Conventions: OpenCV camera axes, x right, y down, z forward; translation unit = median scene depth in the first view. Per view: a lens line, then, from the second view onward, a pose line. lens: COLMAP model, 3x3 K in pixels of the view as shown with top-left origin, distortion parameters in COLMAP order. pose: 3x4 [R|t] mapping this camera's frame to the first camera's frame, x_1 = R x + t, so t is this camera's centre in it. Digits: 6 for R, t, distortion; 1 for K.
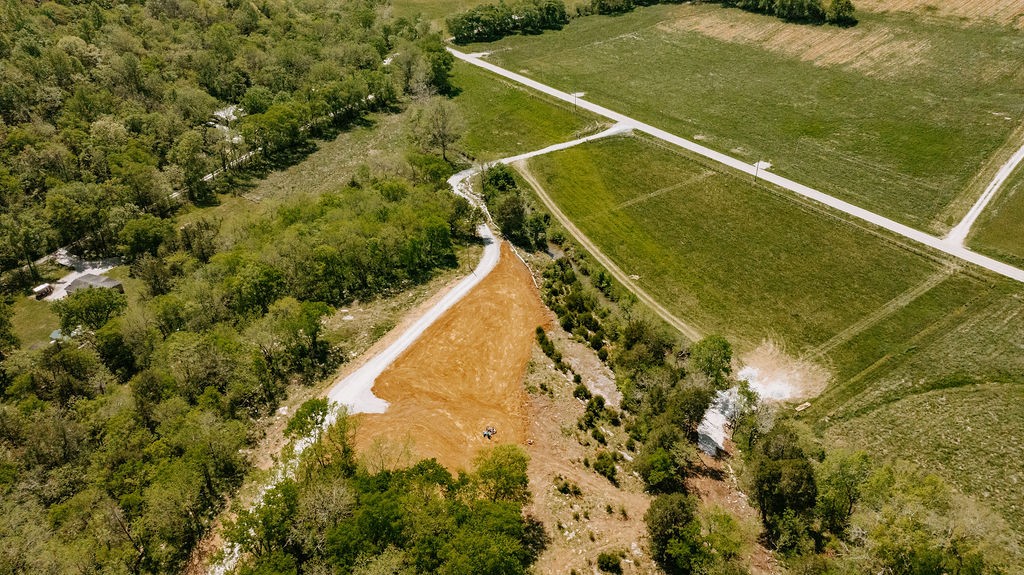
lens RADIAL K [[721.6, 0, 515.2], [0, 721.6, 283.1], [0, 0, 1]] dist [-0.034016, 0.045075]
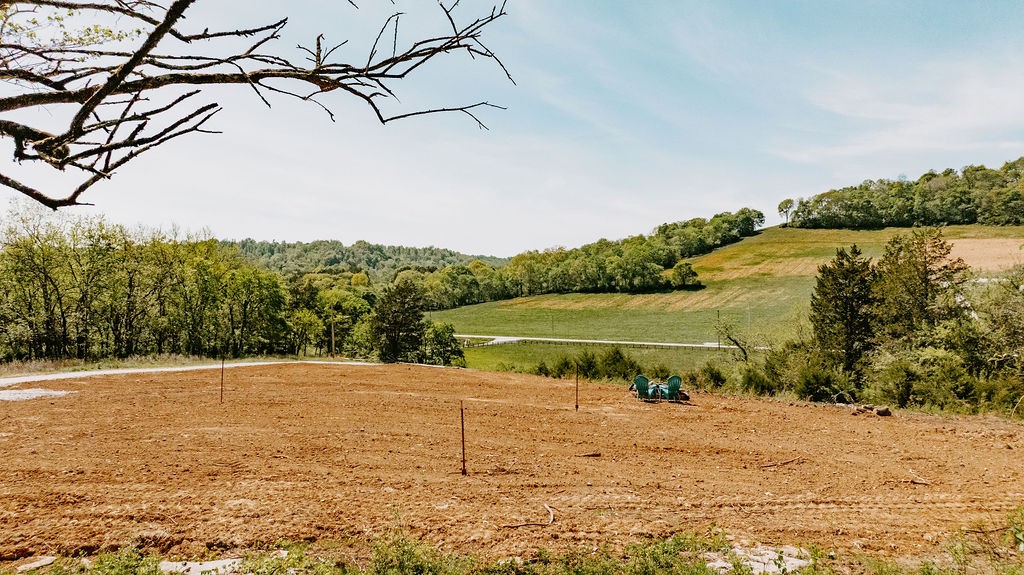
lens RADIAL K [[721.6, 0, 515.2], [0, 721.6, 283.1], [0, 0, 1]] dist [-0.034016, 0.045075]
pose [[0.954277, 0.004097, 0.298897, -0.067174], [0.163704, 0.829471, -0.534022, 0.145409], [-0.250115, 0.558535, 0.790874, 0.447490]]
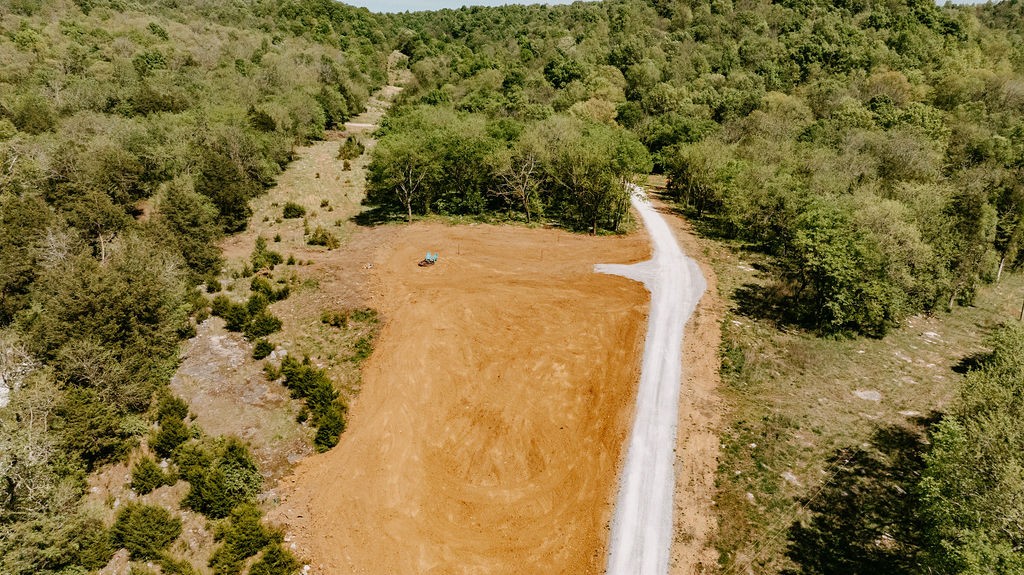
lens RADIAL K [[721.6, 0, 515.2], [0, 721.6, 283.1], [0, 0, 1]] dist [-0.034016, 0.045075]
pose [[-0.981689, 0.051498, -0.183396, 0.005384], [-0.108672, 0.639314, 0.761228, -0.163388], [0.156450, 0.767219, -0.622011, 0.767934]]
